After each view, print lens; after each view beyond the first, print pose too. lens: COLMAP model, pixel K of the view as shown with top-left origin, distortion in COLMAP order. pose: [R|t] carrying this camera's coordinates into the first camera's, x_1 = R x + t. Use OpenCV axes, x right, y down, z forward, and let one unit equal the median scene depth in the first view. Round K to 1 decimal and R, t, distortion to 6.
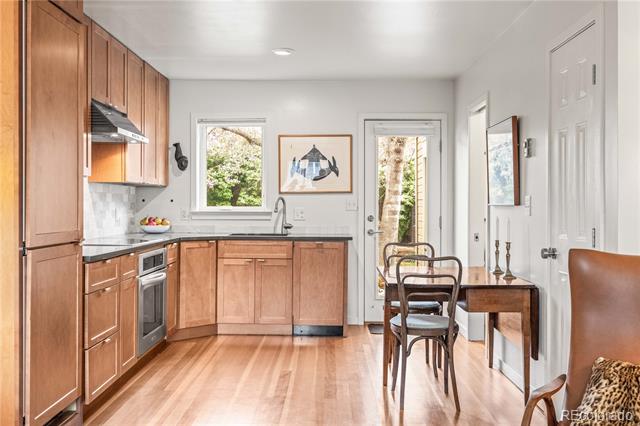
lens RADIAL K [[641.7, 0, 320.7], [0, 641.7, 207.7], [0, 0, 1]] dist [0.017939, 0.000000]
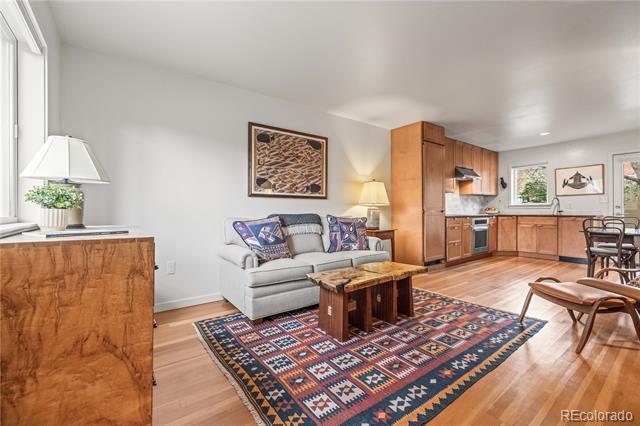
lens RADIAL K [[277.3, 0, 318.9], [0, 277.3, 211.7], [0, 0, 1]] dist [-0.000340, 0.000525]
pose [[0.606409, -0.003798, -0.795144, 0.197311], [0.005052, 0.999987, -0.000923, 0.027810], [0.795137, -0.003457, 0.606420, -0.200337]]
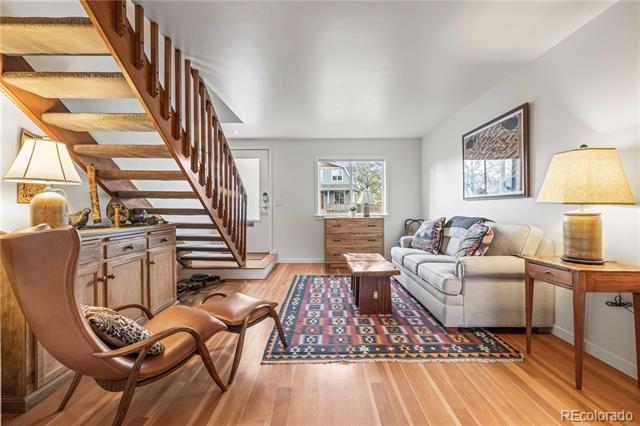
lens RADIAL K [[277.3, 0, 322.2], [0, 277.3, 209.0], [0, 0, 1]] dist [-0.000340, 0.000525]
pose [[-0.999945, -0.000217, -0.010520, 0.014139], [-0.000259, 0.999992, 0.003993, 0.014860], [0.010519, 0.003996, -0.999937, 0.611461]]
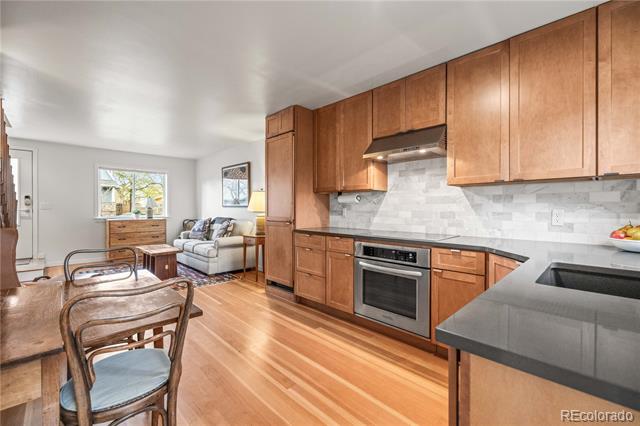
lens RADIAL K [[277.3, 0, 322.7], [0, 277.3, 209.9], [0, 0, 1]] dist [-0.000340, 0.000525]
pose [[-0.709406, -0.000064, -0.704800, 0.144347], [-0.006375, 0.999960, 0.006325, -0.000527], [0.704771, 0.008980, -0.709378, 0.966041]]
